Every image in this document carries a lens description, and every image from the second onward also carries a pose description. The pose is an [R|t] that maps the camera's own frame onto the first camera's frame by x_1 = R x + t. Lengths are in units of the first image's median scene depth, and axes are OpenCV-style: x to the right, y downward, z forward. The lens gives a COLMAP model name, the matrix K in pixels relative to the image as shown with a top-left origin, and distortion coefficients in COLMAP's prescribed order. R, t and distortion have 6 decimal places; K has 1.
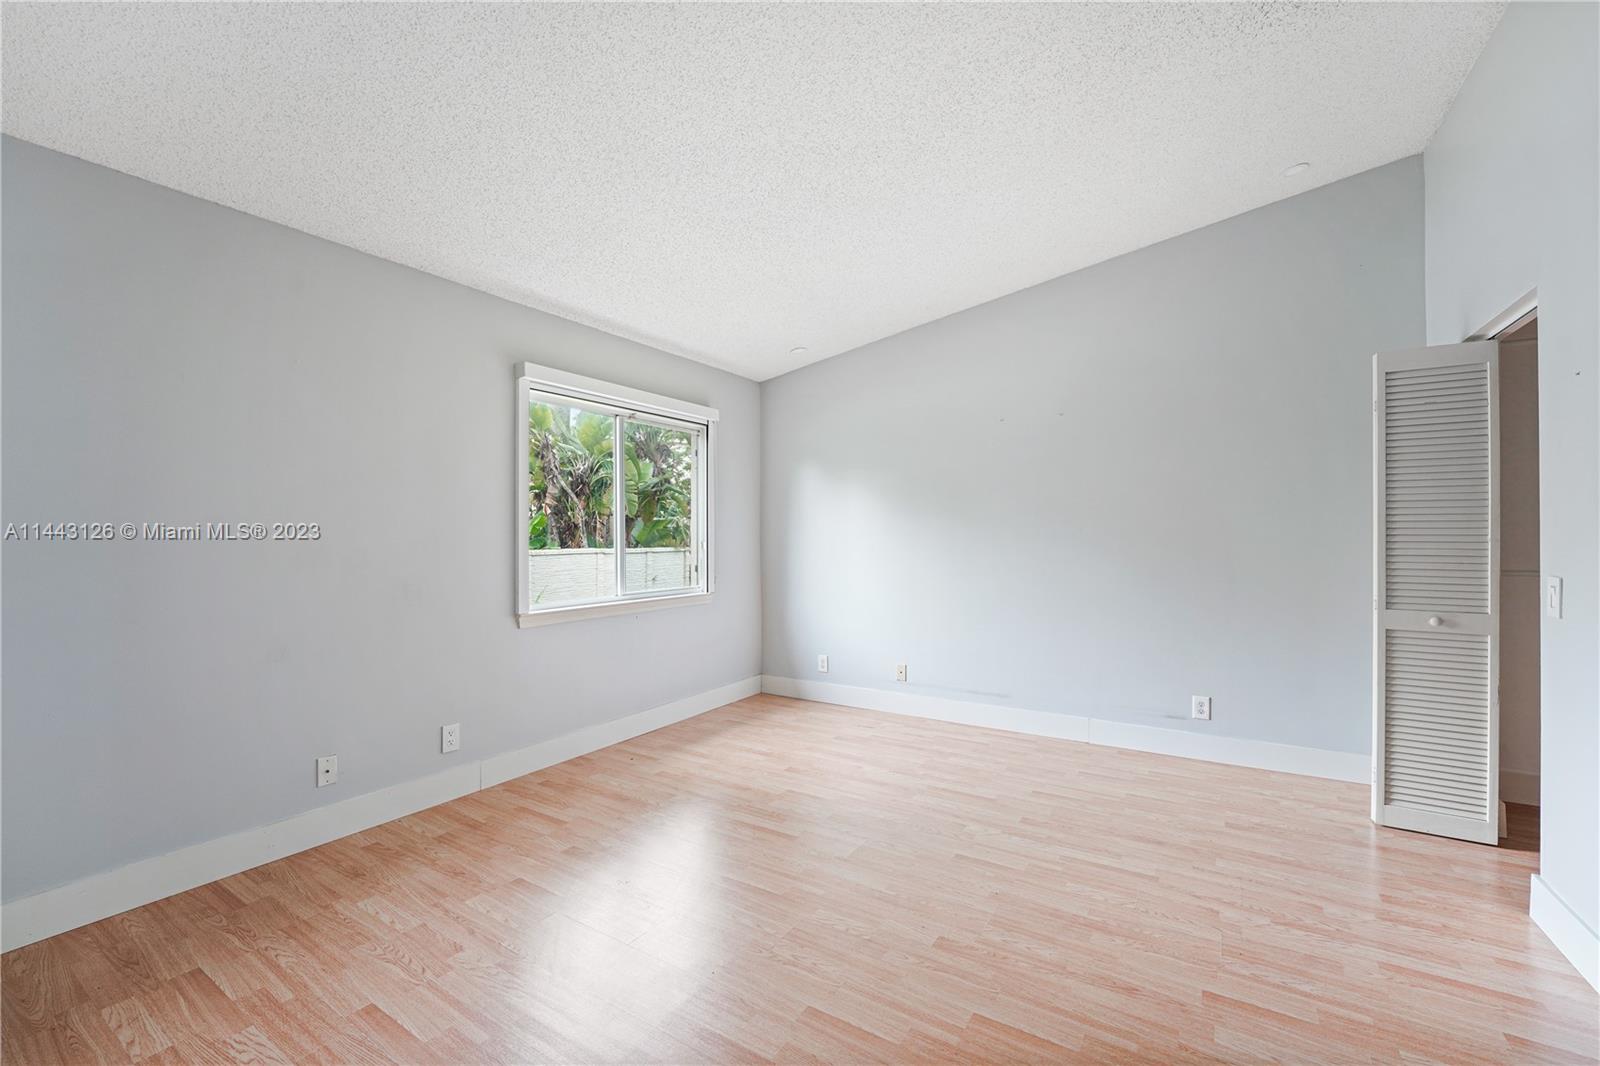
lens RADIAL K [[658.3, 0, 798.1], [0, 658.3, 535.8], [0, 0, 1]] dist [-0.025081, 0.002541]
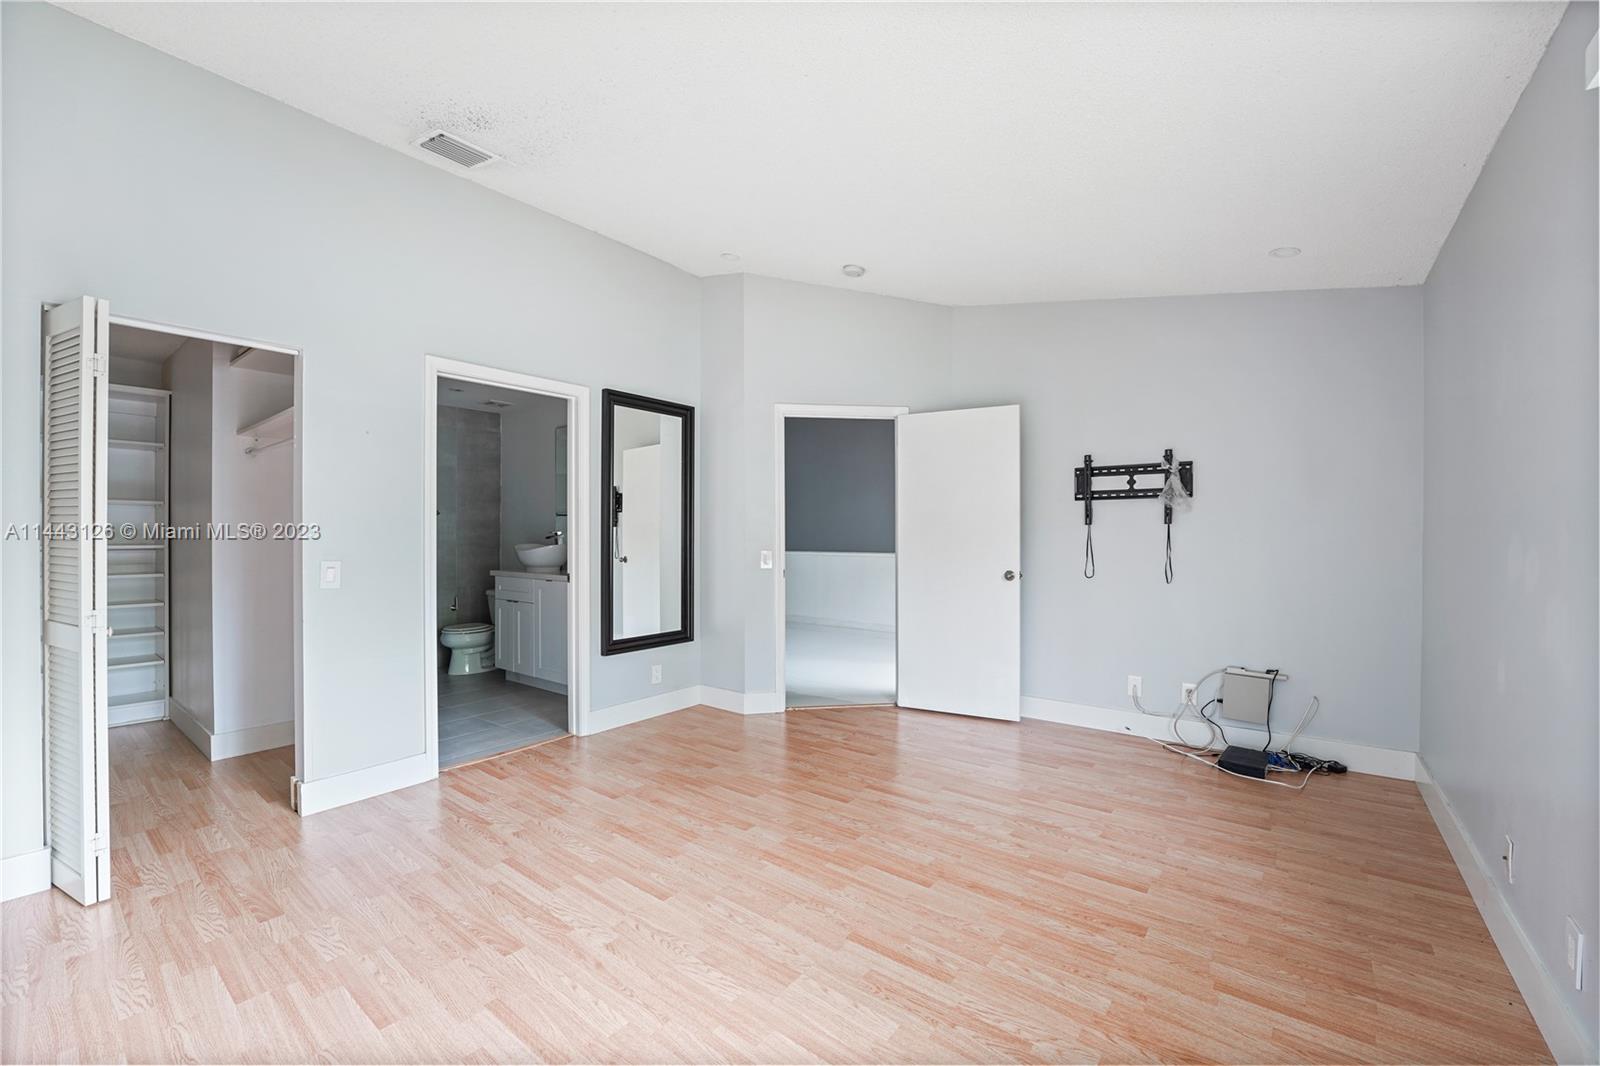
lens RADIAL K [[658.3, 0, 796.1], [0, 658.3, 535.4], [0, 0, 1]] dist [-0.025081, 0.002541]
pose [[-0.994571, 0.002835, 0.104024, -0.023944], [0.002759, 0.999996, -0.000872, 0.007077], [-0.104026, -0.000580, -0.994574, 1.990799]]
